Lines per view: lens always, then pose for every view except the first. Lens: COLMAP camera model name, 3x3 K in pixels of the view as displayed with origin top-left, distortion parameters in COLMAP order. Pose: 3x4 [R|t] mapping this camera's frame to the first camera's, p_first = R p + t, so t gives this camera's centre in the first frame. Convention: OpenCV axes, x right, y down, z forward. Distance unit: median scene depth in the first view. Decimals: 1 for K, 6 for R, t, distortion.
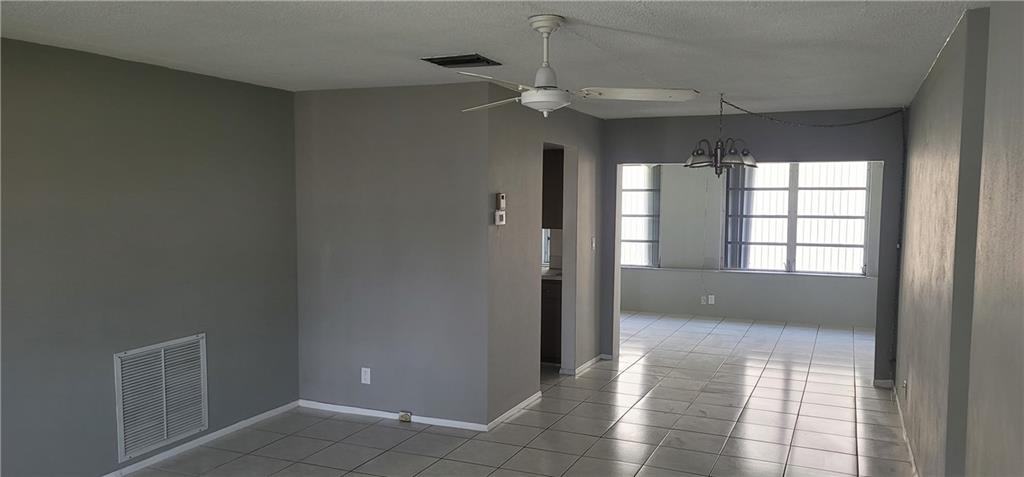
lens RADIAL K [[739.8, 0, 521.4], [0, 739.8, 236.9], [0, 0, 1]] dist [0.032117, 0.000655]
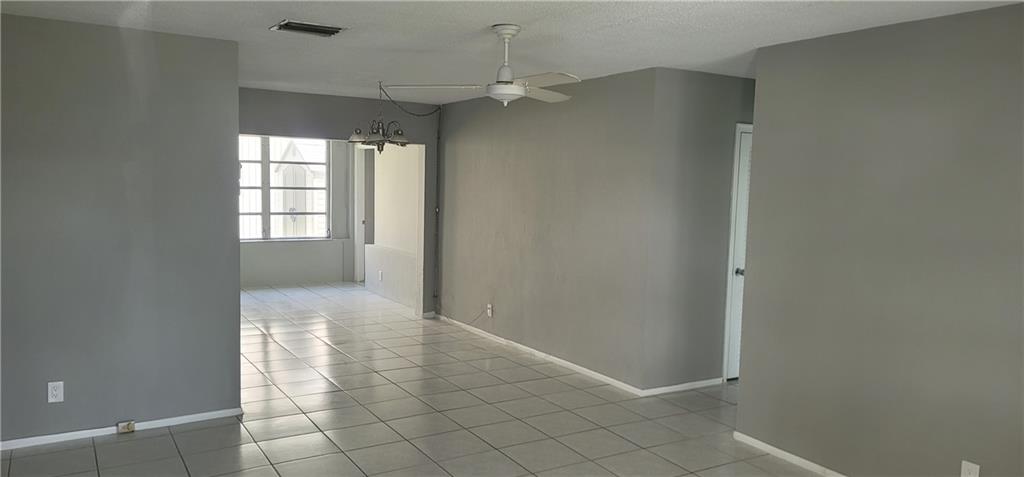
lens RADIAL K [[739.8, 0, 521.4], [0, 739.8, 236.9], [0, 0, 1]] dist [0.032117, 0.000655]
pose [[0.563596, -0.056186, 0.824138, -0.328927], [0.025664, 0.998394, 0.050515, -0.001343], [-0.825652, -0.007319, 0.564133, 0.089715]]
